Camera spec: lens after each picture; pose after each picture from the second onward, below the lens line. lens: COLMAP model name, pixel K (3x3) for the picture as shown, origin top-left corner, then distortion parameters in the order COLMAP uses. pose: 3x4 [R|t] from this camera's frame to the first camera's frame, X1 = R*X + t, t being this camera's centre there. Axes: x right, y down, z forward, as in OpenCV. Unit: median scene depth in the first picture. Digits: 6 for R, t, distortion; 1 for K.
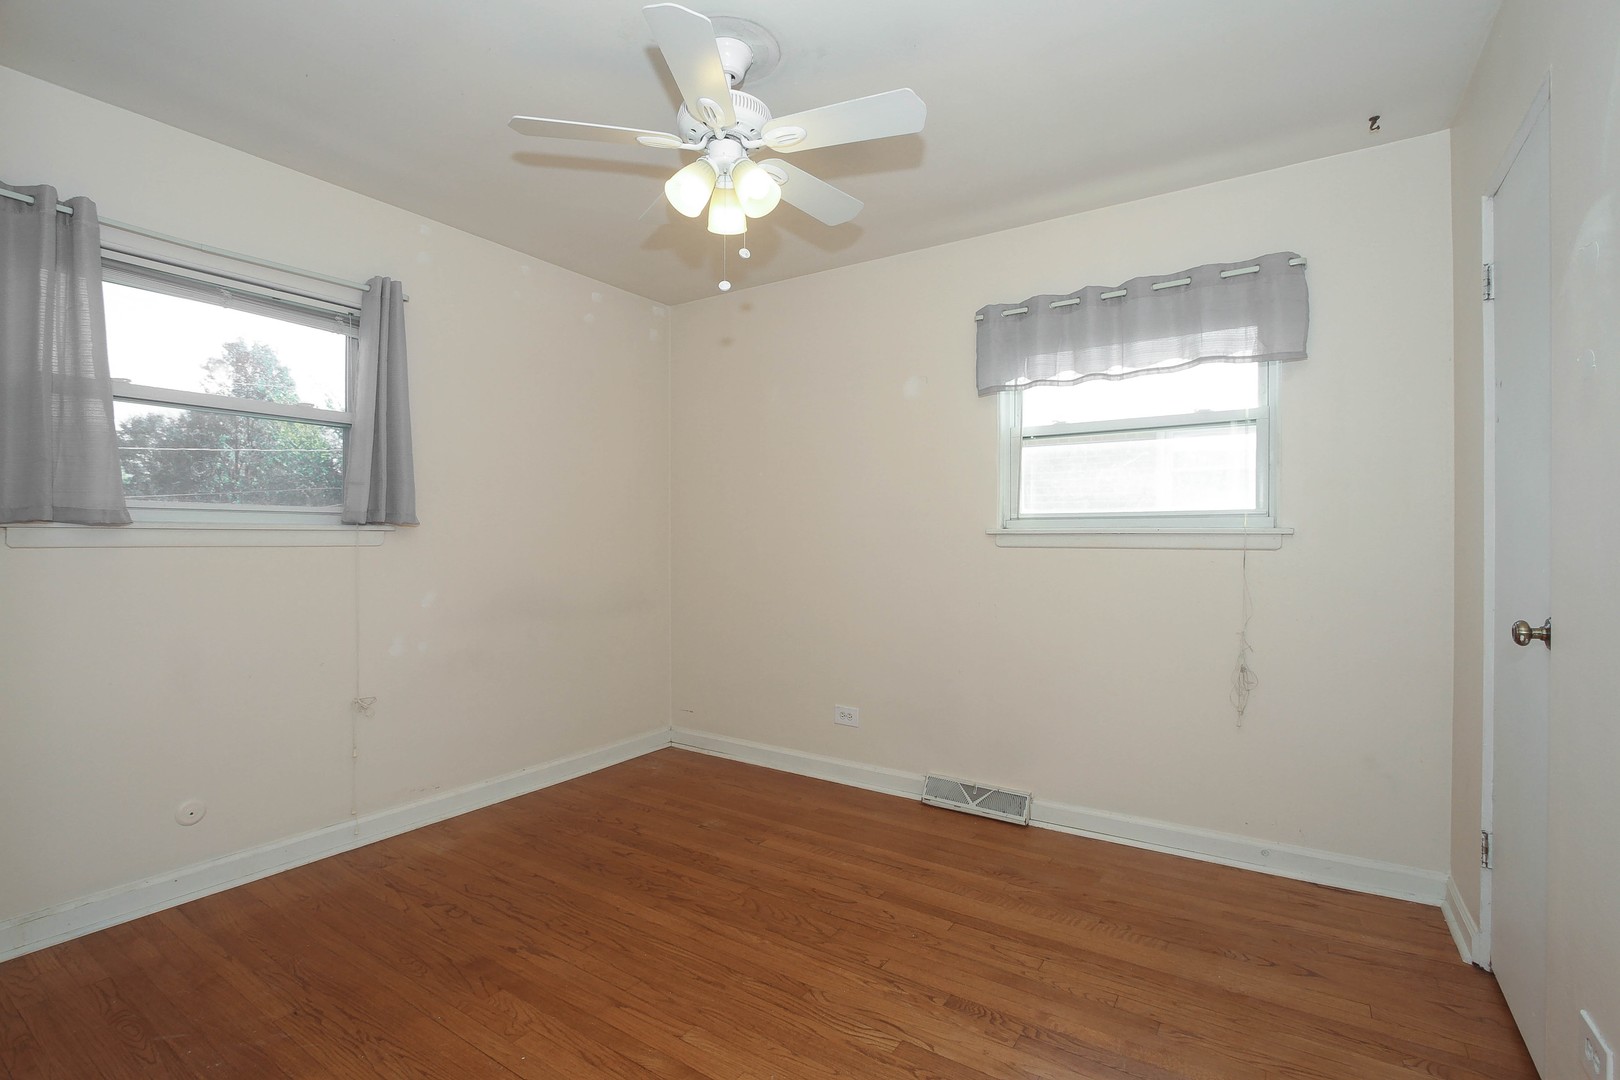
lens RADIAL K [[751.9, 0, 776.4], [0, 751.9, 544.6], [0, 0, 1]] dist [-0.018898, -0.000051]
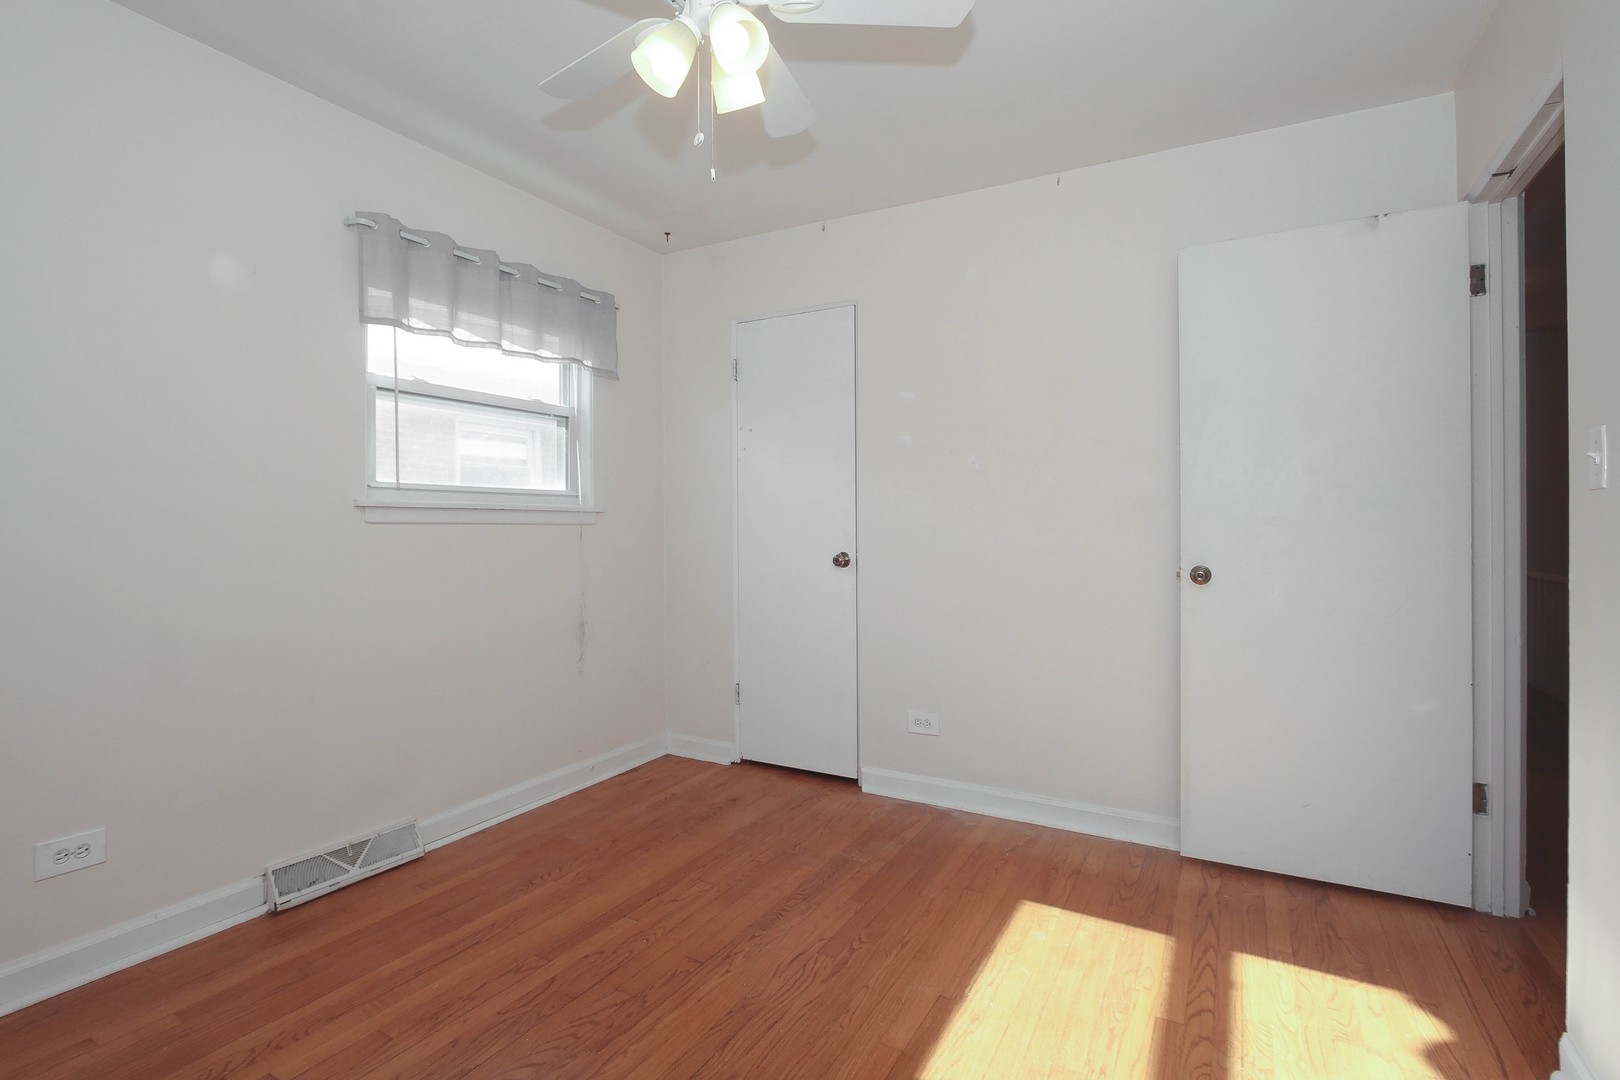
lens RADIAL K [[775.5, 0, 823.4], [0, 775.5, 531.4], [0, 0, 1]] dist [-0.017277, 0.000462]
pose [[-0.120892, -0.003701, 0.992659, -0.649365], [0.011342, 0.999923, 0.005109, 0.015105], [-0.992601, 0.011876, -0.120841, 0.739889]]
